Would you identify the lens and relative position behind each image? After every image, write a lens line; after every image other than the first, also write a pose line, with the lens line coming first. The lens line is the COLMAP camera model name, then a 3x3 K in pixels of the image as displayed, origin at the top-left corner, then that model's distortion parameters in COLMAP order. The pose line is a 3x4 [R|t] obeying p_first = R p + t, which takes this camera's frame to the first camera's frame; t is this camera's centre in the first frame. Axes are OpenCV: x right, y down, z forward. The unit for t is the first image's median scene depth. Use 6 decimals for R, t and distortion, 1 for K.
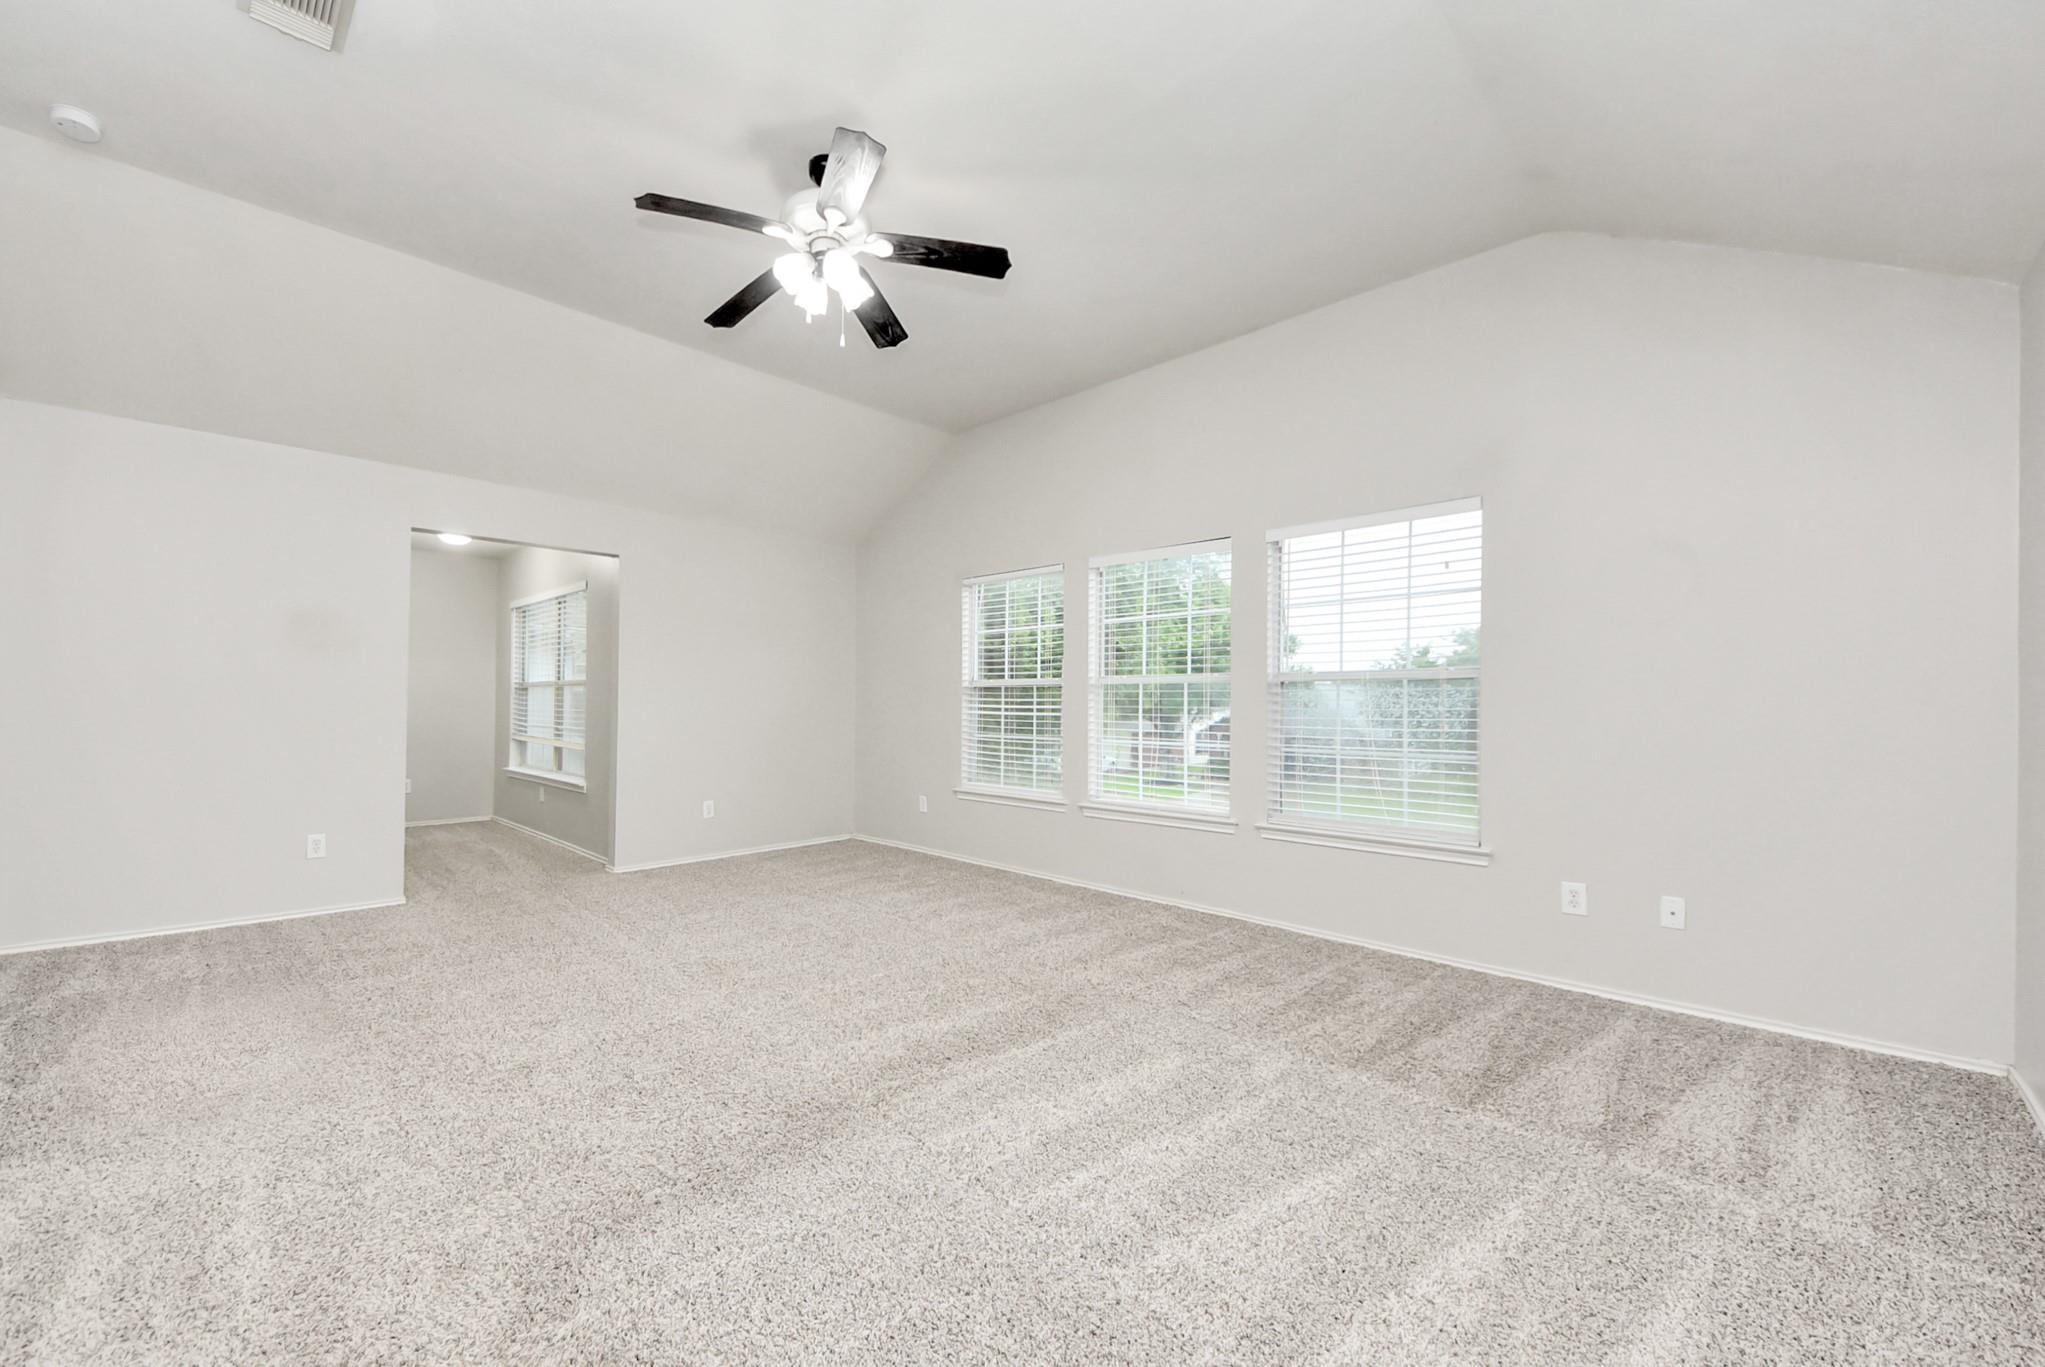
lens RADIAL K [[751.9, 0, 1018.9], [0, 751.9, 686.5], [0, 0, 1]] dist [0.034438, -0.021694]
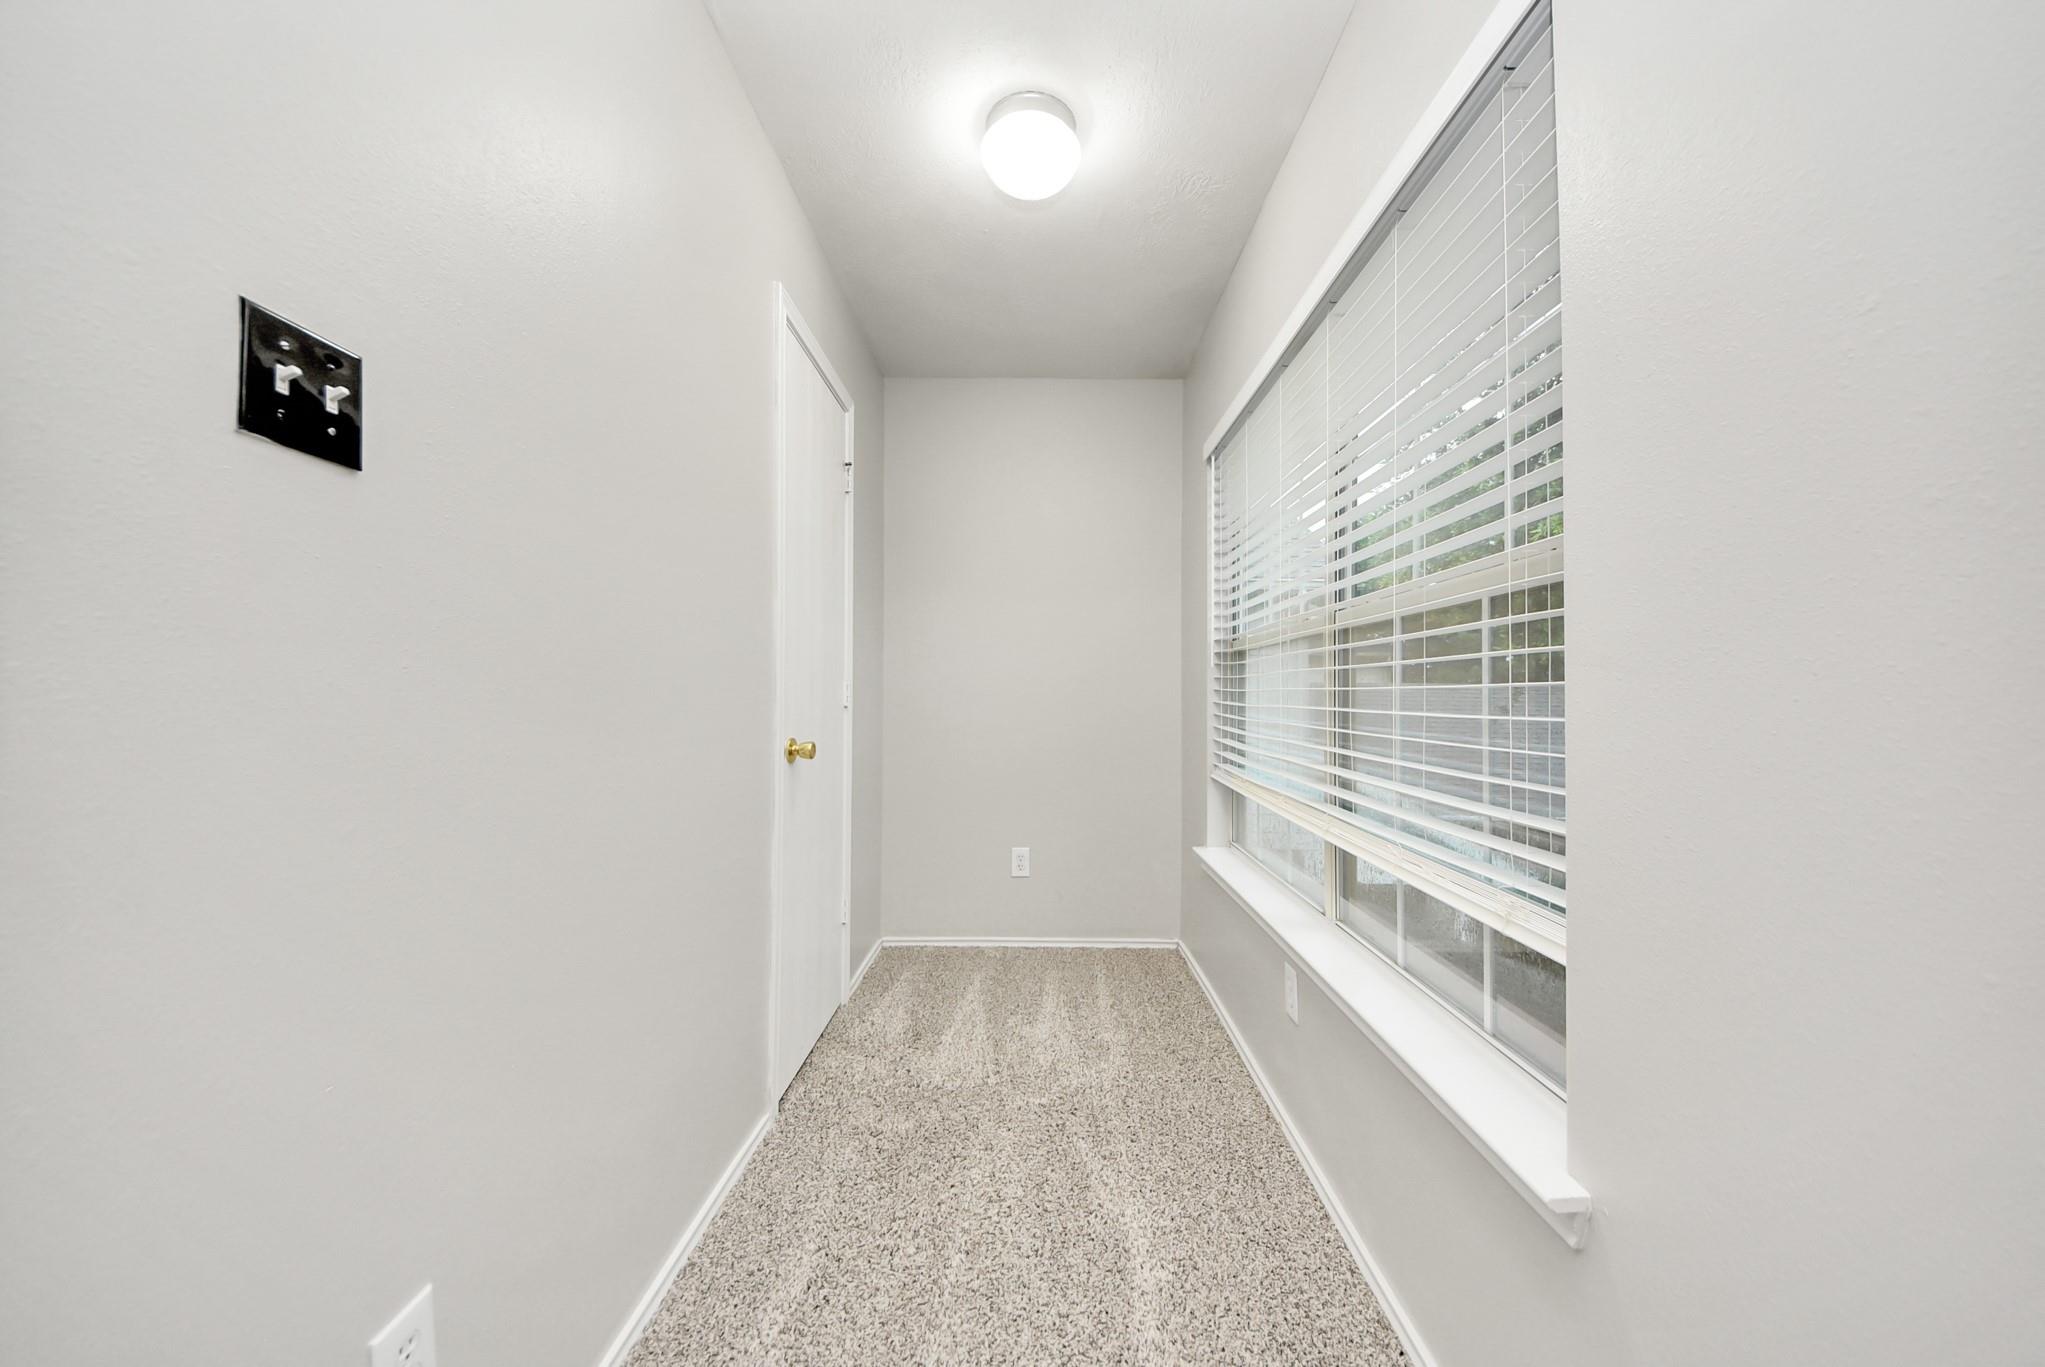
lens RADIAL K [[751.9, 0, 1018.9], [0, 751.9, 686.5], [0, 0, 1]] dist [0.034438, -0.021694]
pose [[0.667738, -0.013180, -0.744280, -0.434966], [0.027550, 0.999596, 0.007015, 0.010421], [0.743887, -0.025189, 0.667831, 0.655219]]
